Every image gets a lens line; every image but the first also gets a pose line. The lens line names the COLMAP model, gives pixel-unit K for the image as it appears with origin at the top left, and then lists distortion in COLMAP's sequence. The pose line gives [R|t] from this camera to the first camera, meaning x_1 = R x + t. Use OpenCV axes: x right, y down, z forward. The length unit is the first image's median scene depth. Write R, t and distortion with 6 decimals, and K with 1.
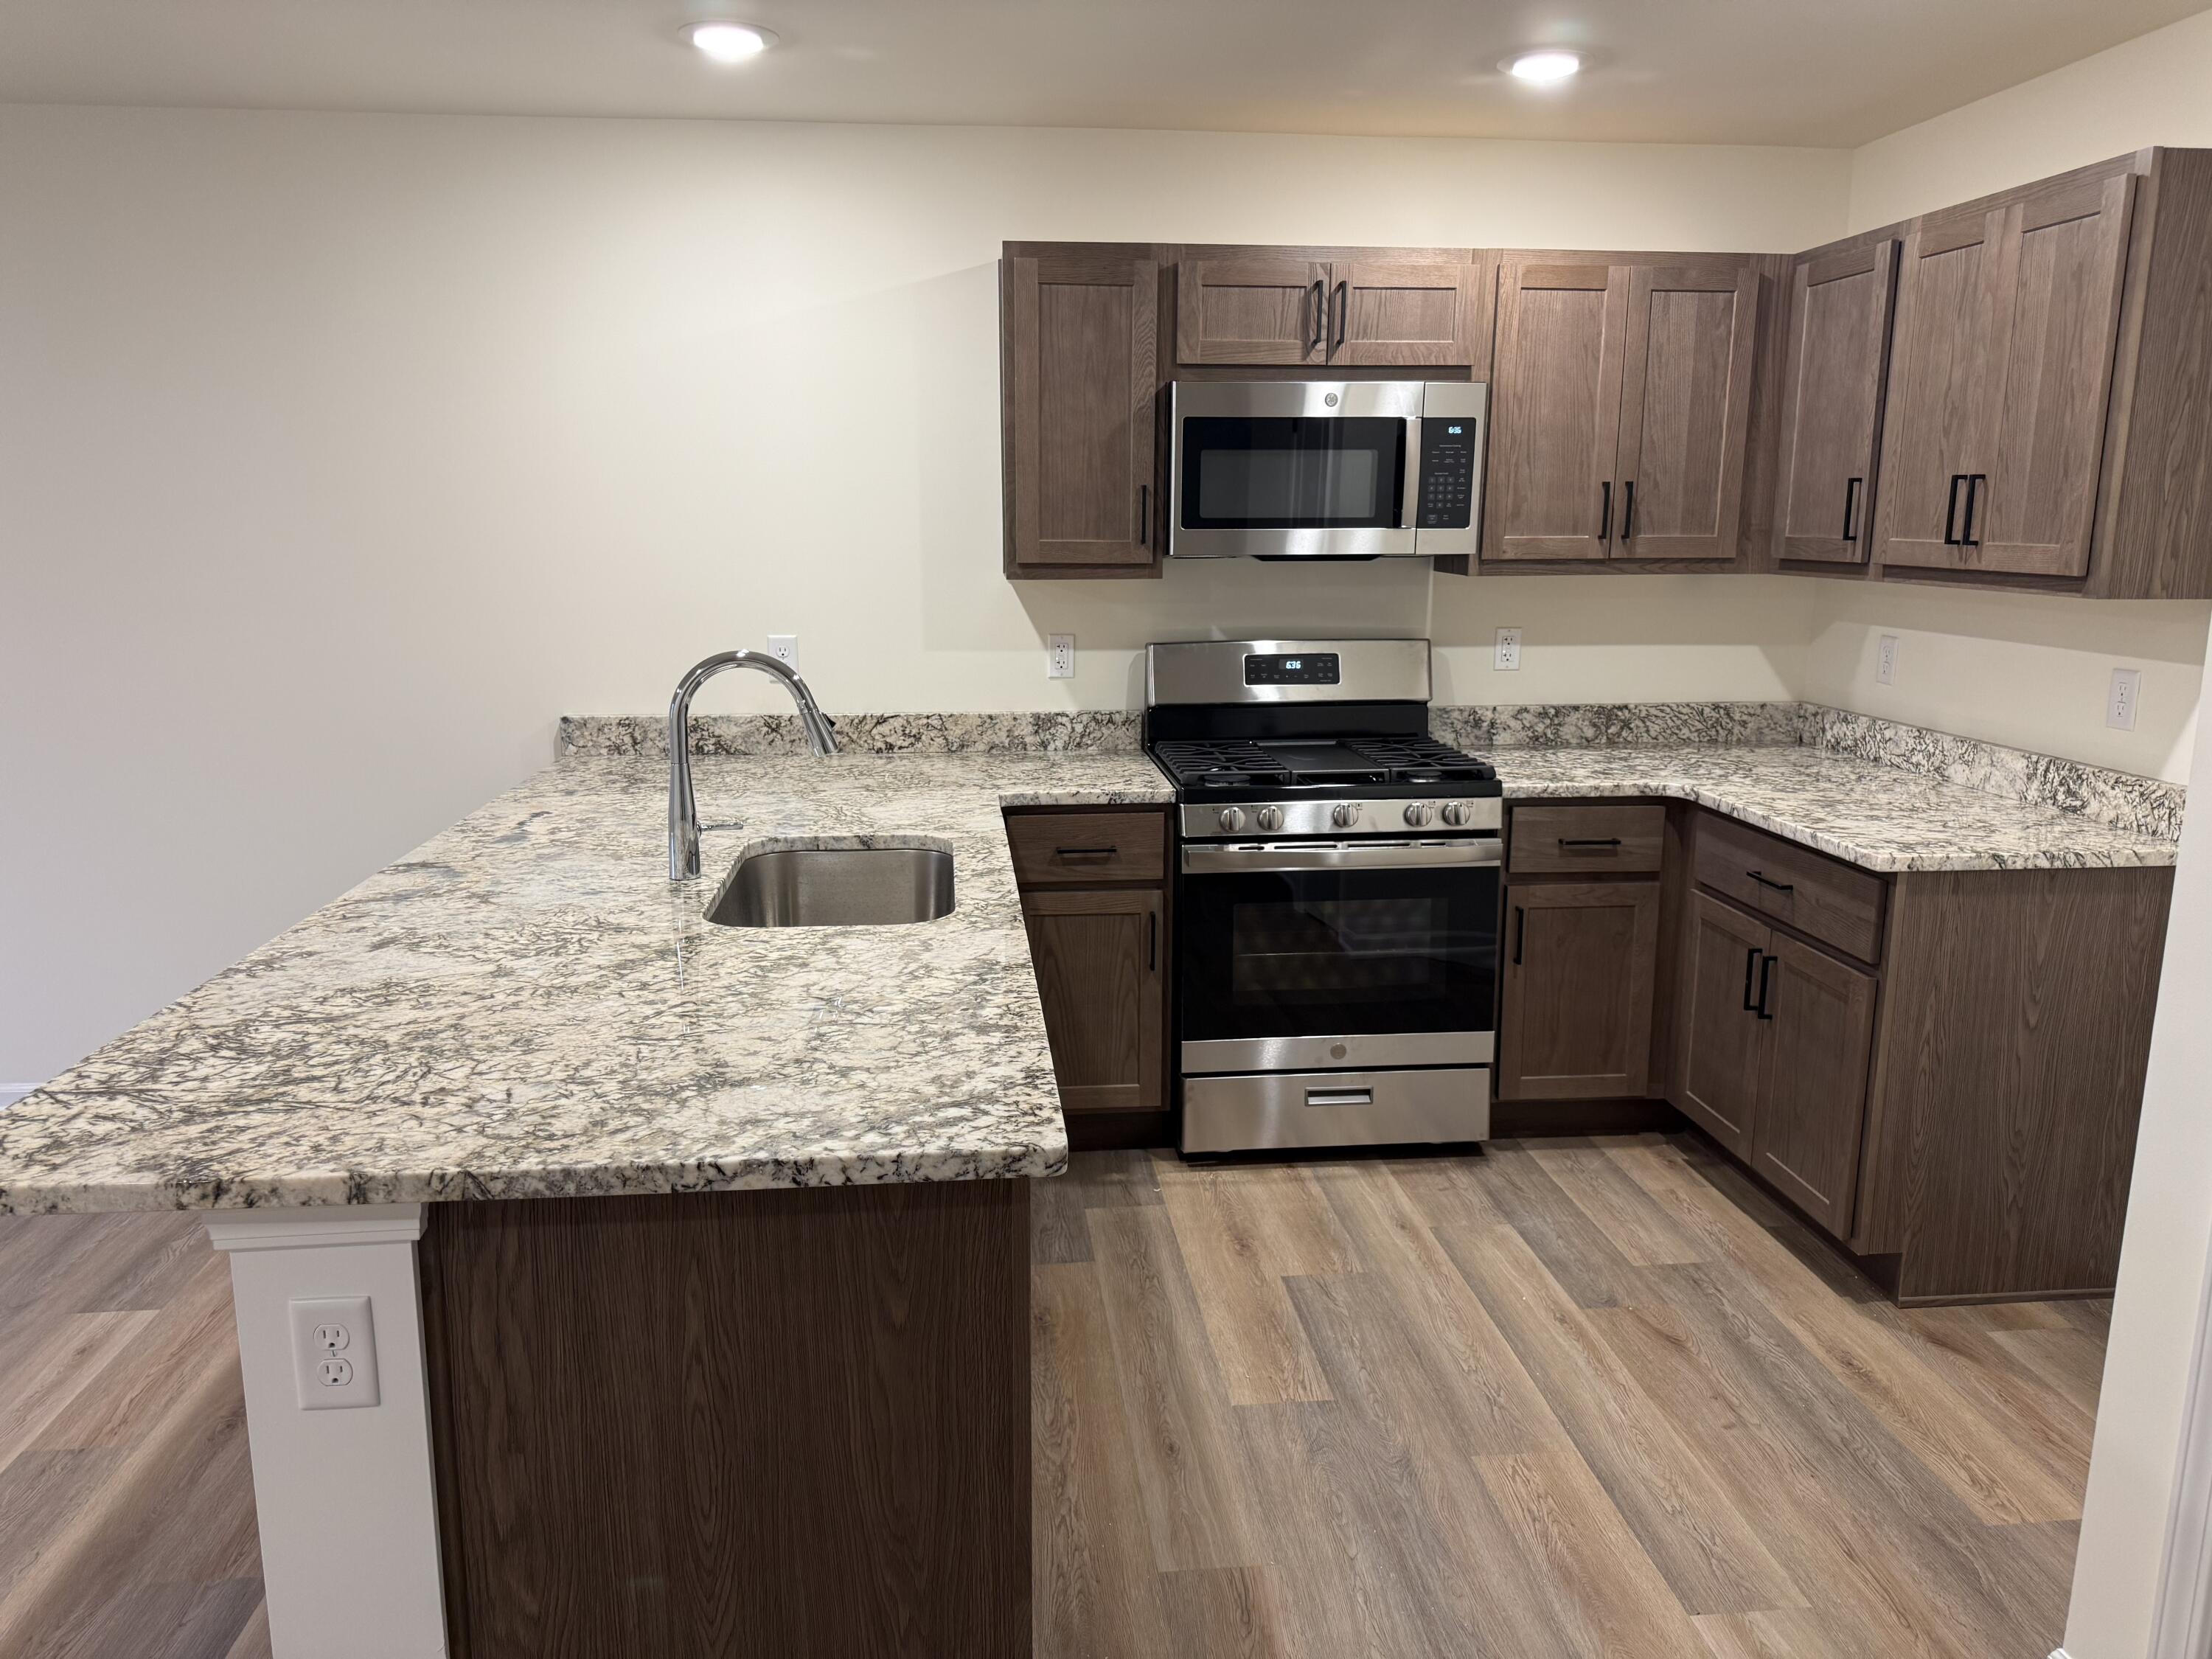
lens RADIAL K [[1569.8, 0, 1106.0], [0, 1569.8, 829.5], [0, 0, 1]] dist [0.073166, -0.080627]
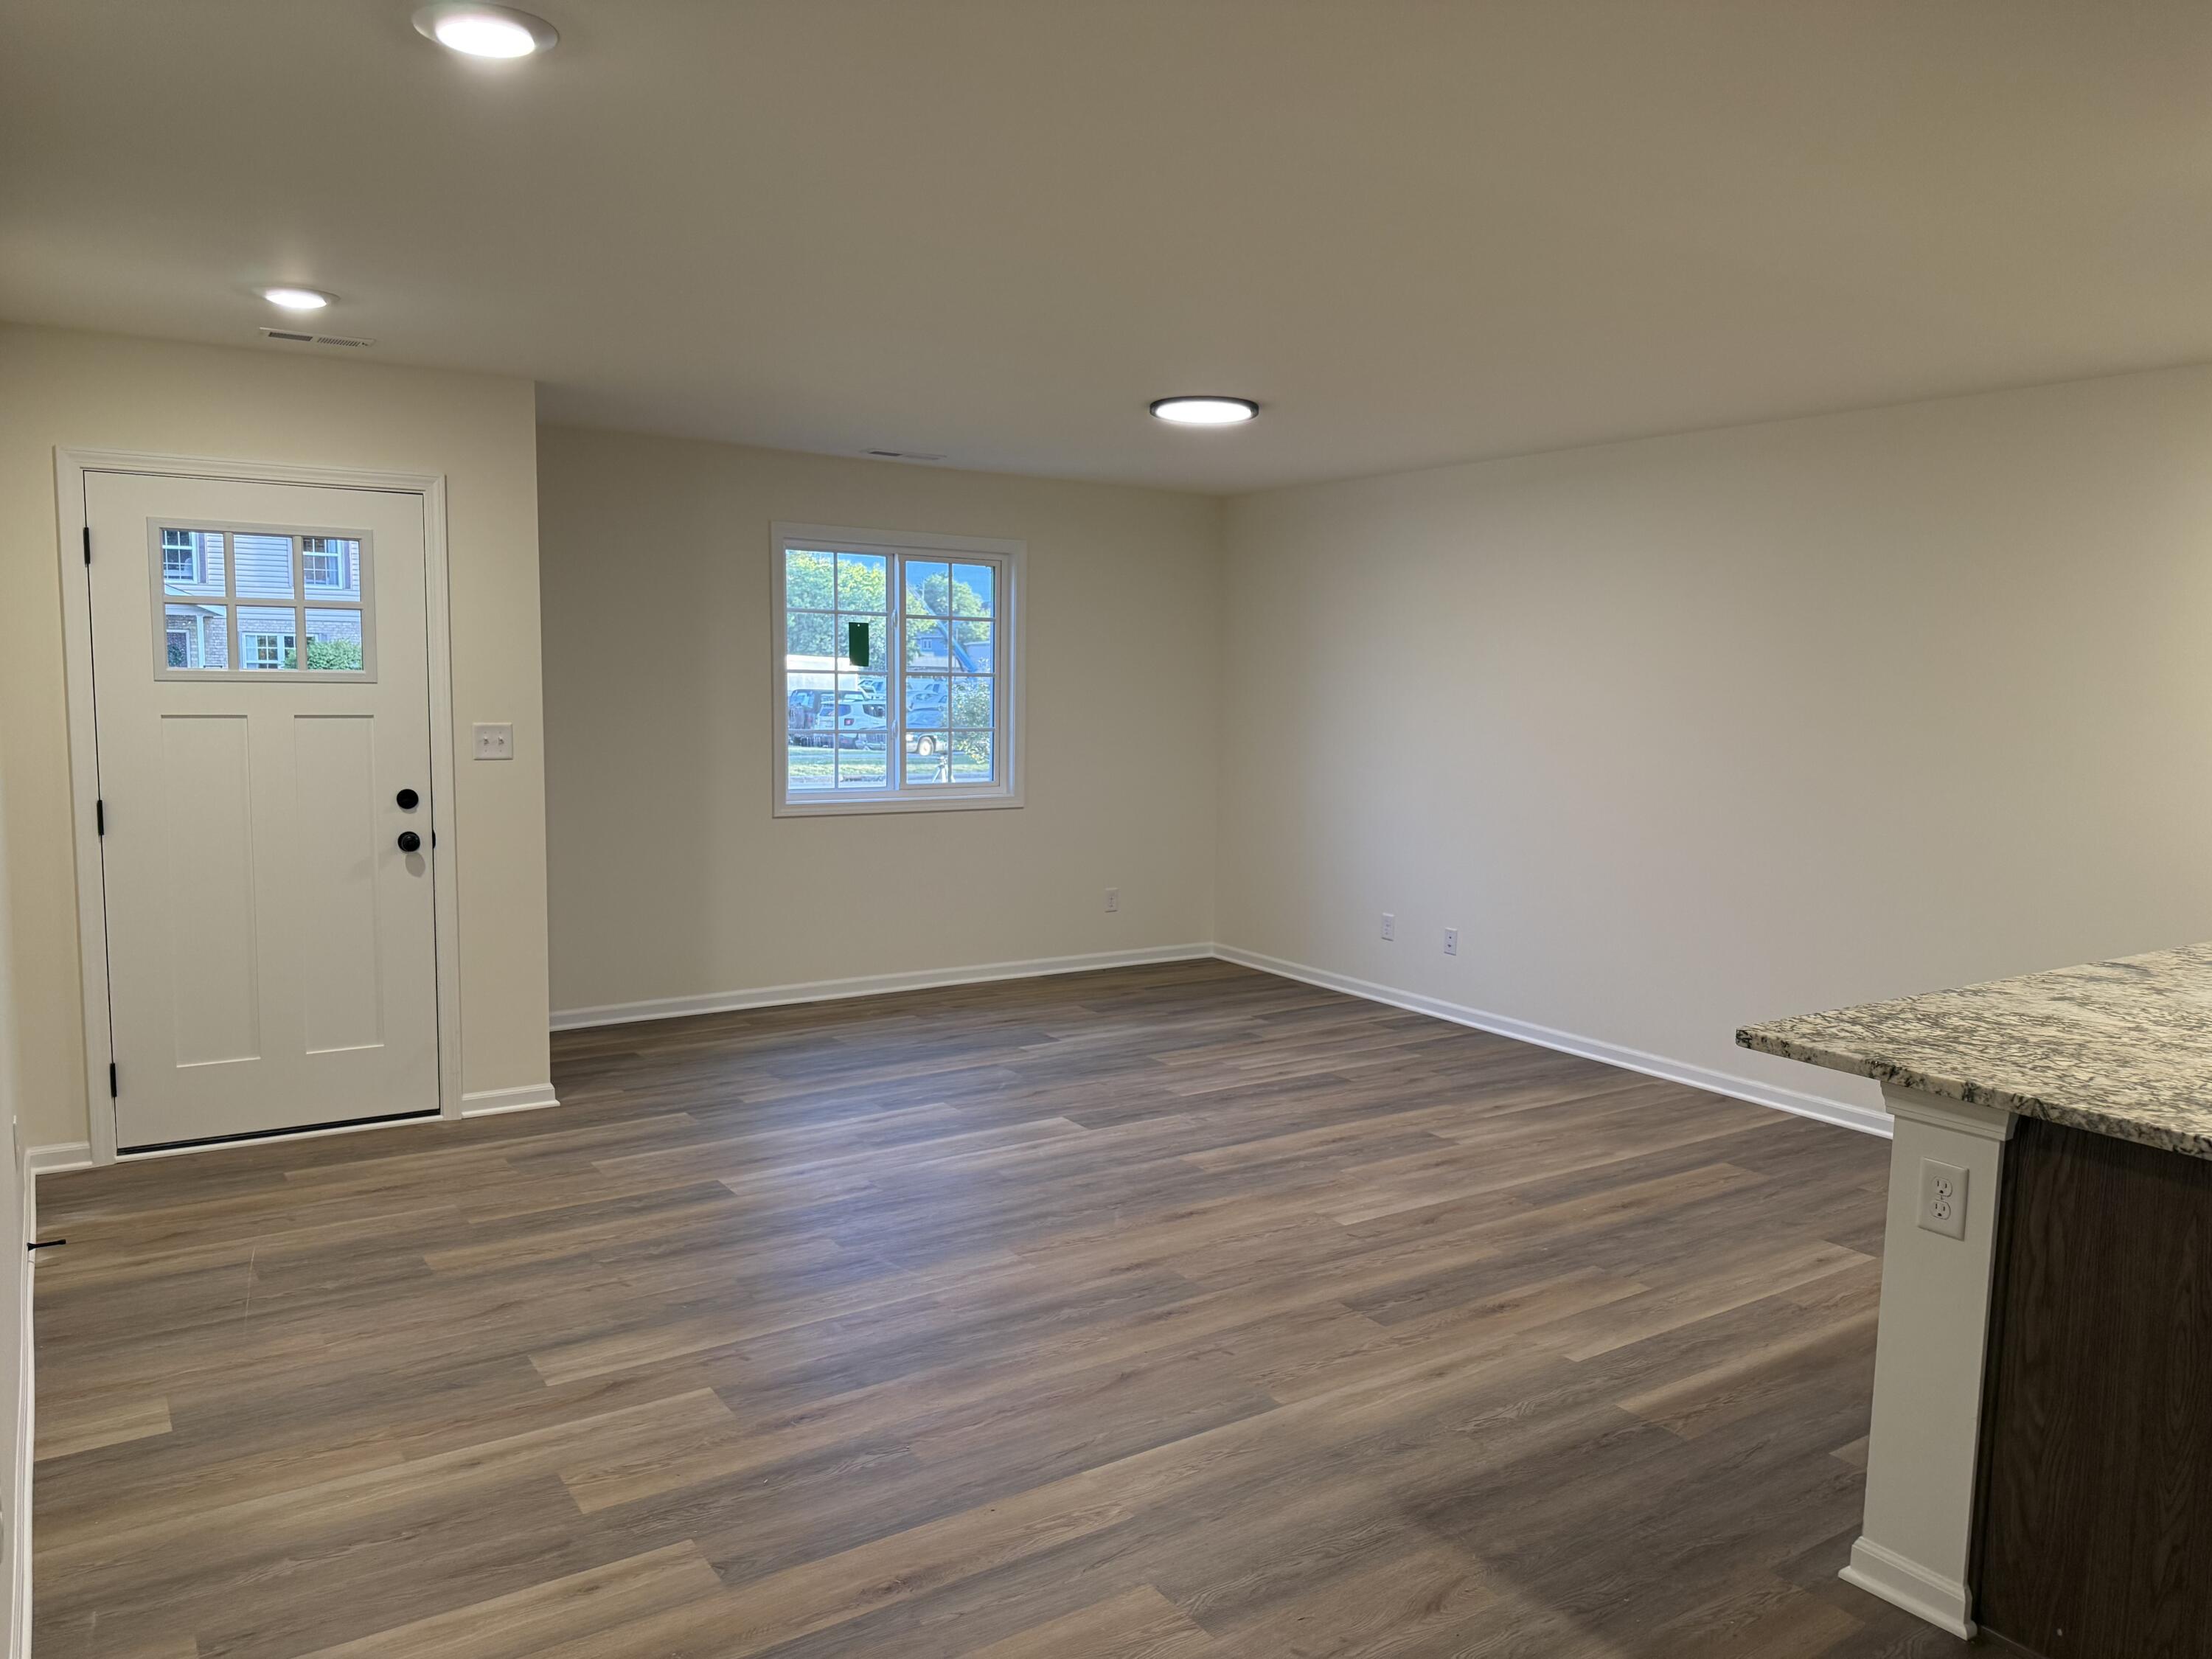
lens RADIAL K [[1569.8, 0, 1106.0], [0, 1569.8, 829.5], [0, 0, 1]] dist [0.073166, -0.080627]
pose [[0.479509, 0.100577, -0.871754, 0.249837], [-0.190940, 0.981567, 0.008220, 0.054722], [0.856512, 0.162511, 0.489874, -0.304058]]
